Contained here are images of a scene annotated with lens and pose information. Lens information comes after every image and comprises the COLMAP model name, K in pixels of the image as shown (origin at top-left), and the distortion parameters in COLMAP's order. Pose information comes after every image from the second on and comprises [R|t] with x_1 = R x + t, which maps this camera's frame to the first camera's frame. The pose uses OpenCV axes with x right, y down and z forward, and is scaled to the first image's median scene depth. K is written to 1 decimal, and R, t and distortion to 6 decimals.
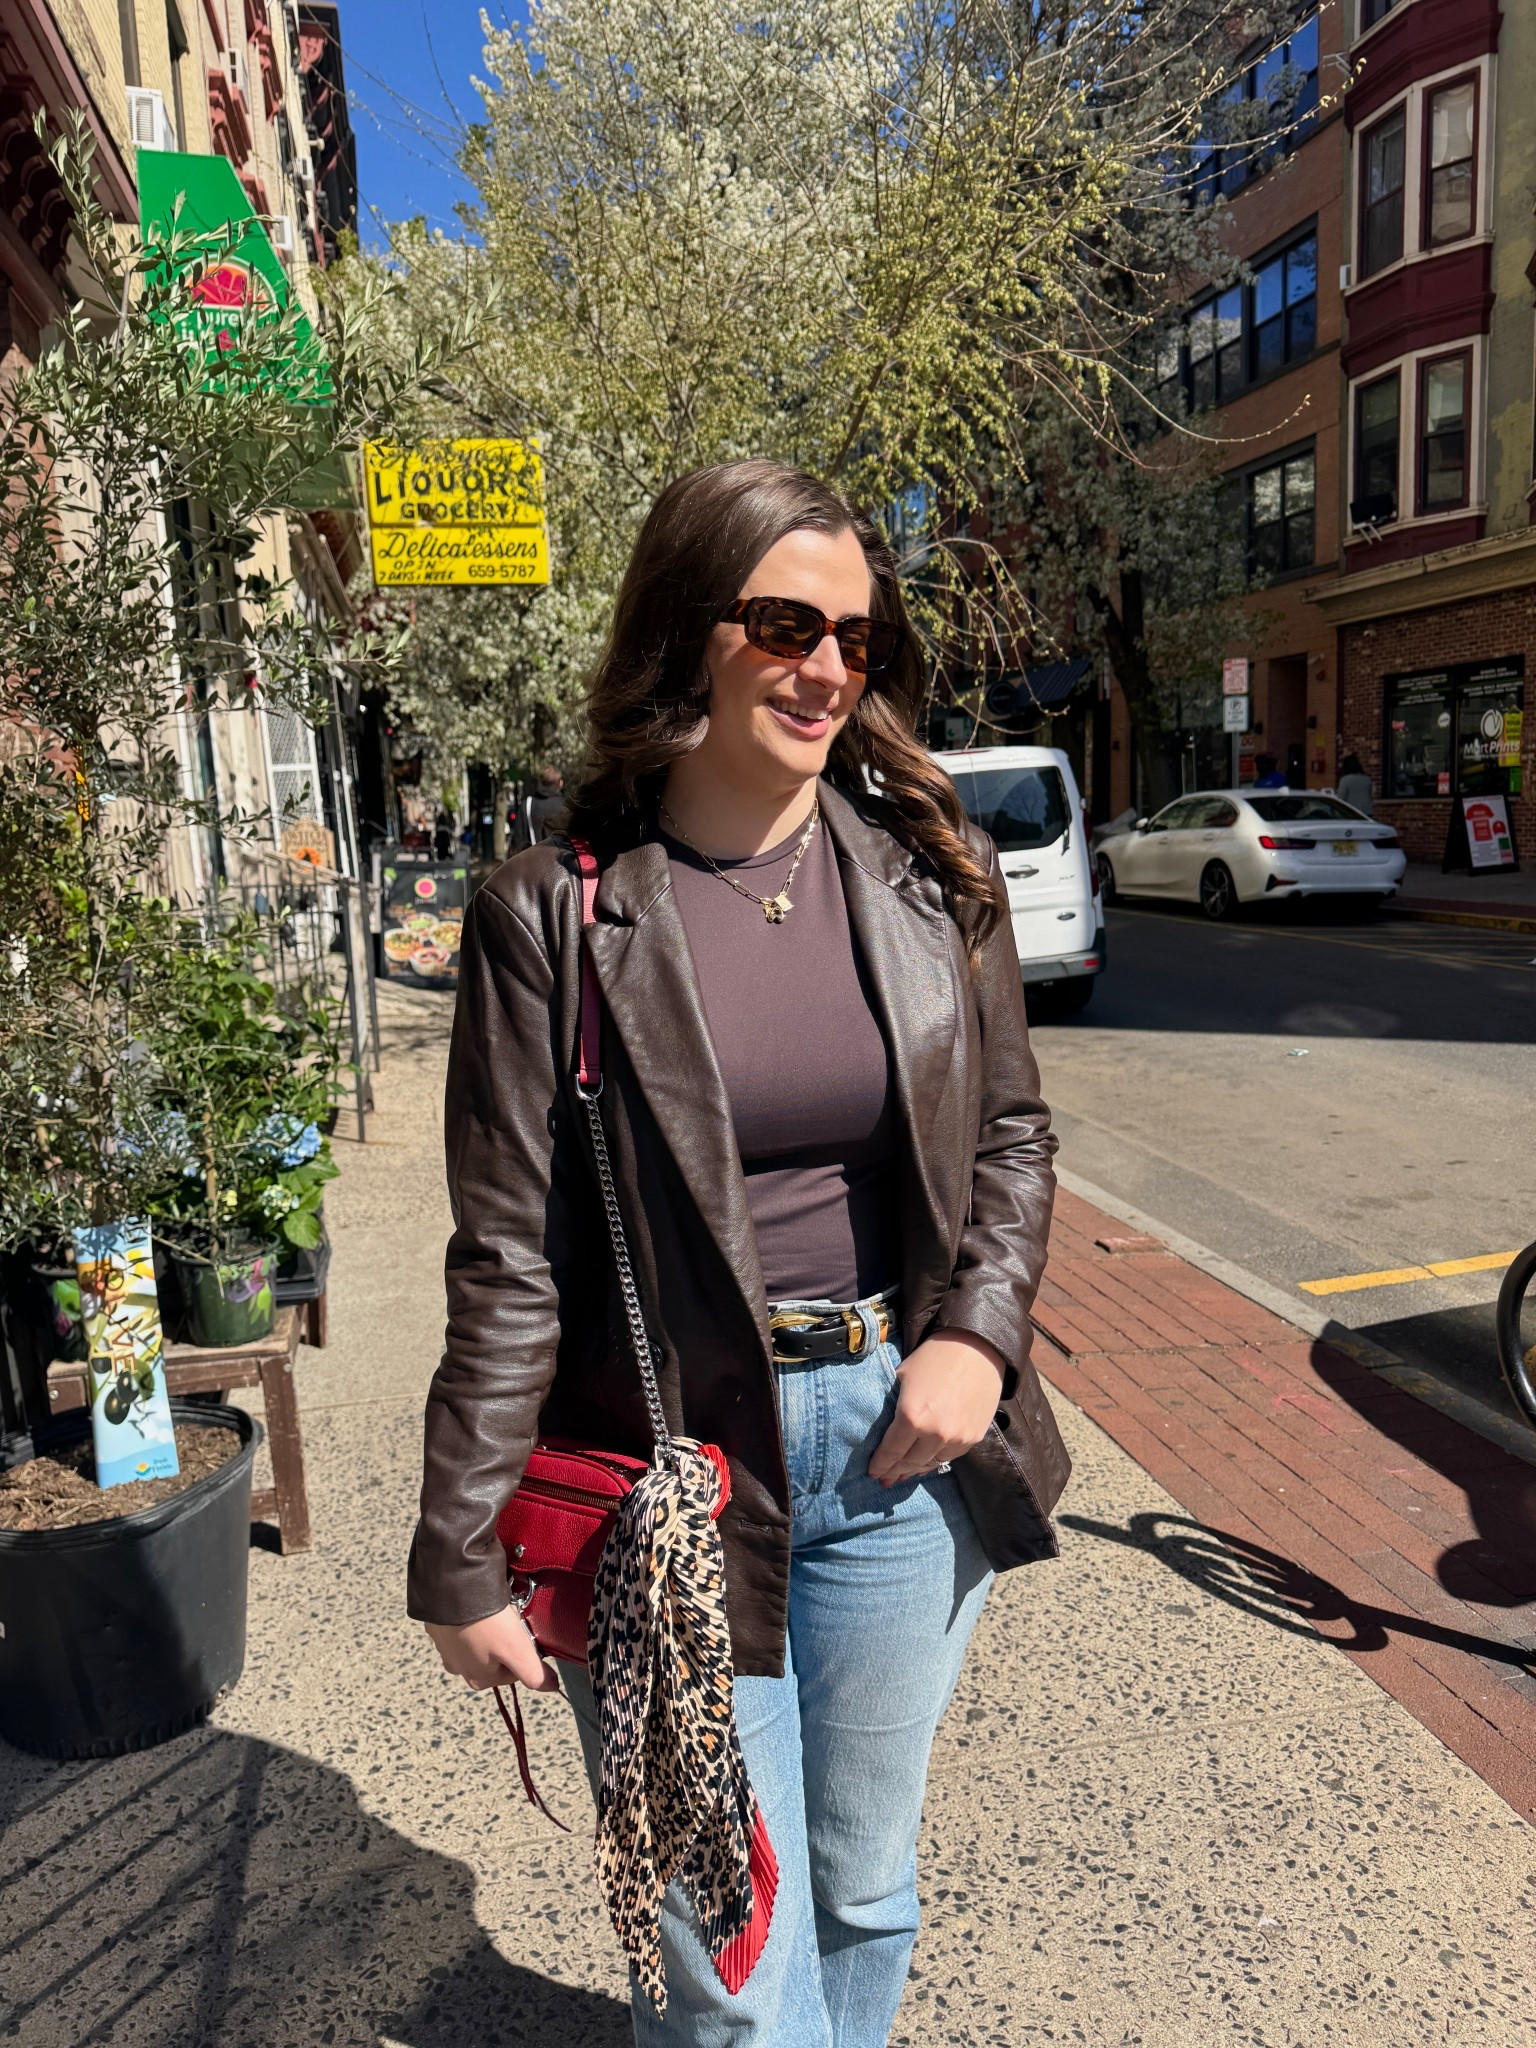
lens RADIAL K [[1463.9, 0, 833.7], [0, 1463.9, 1065.3], [0, 0, 1]] dist [0.056555, -0.123326]
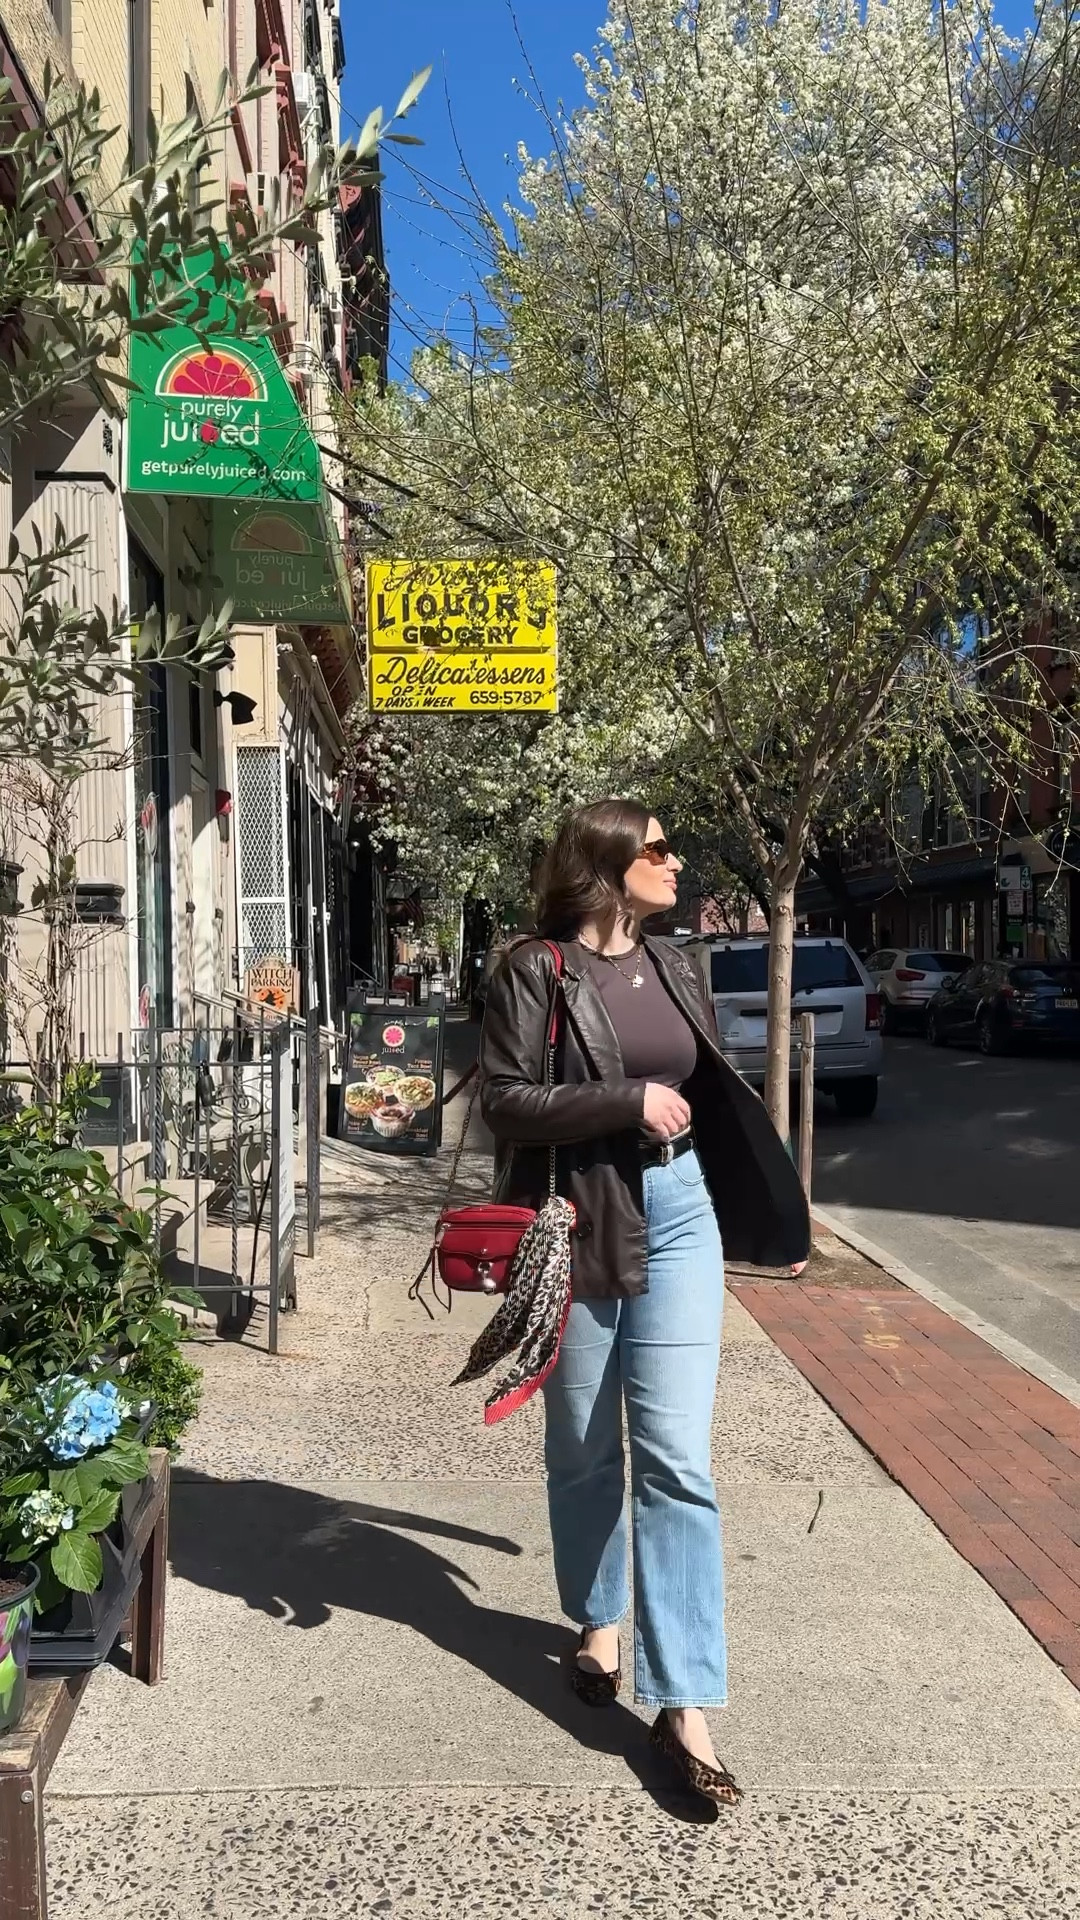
lens RADIAL K [[1475.7, 0, 540.0], [0, 1475.7, 960.0], [0, 0, 1]] dist [-0.083725, 0.002467]
pose [[0.979048, 0.034828, -0.200630, -0.015424], [-0.068894, 0.983815, -0.165413, -0.026150], [0.191622, 0.175770, 0.965601, 0.156301]]
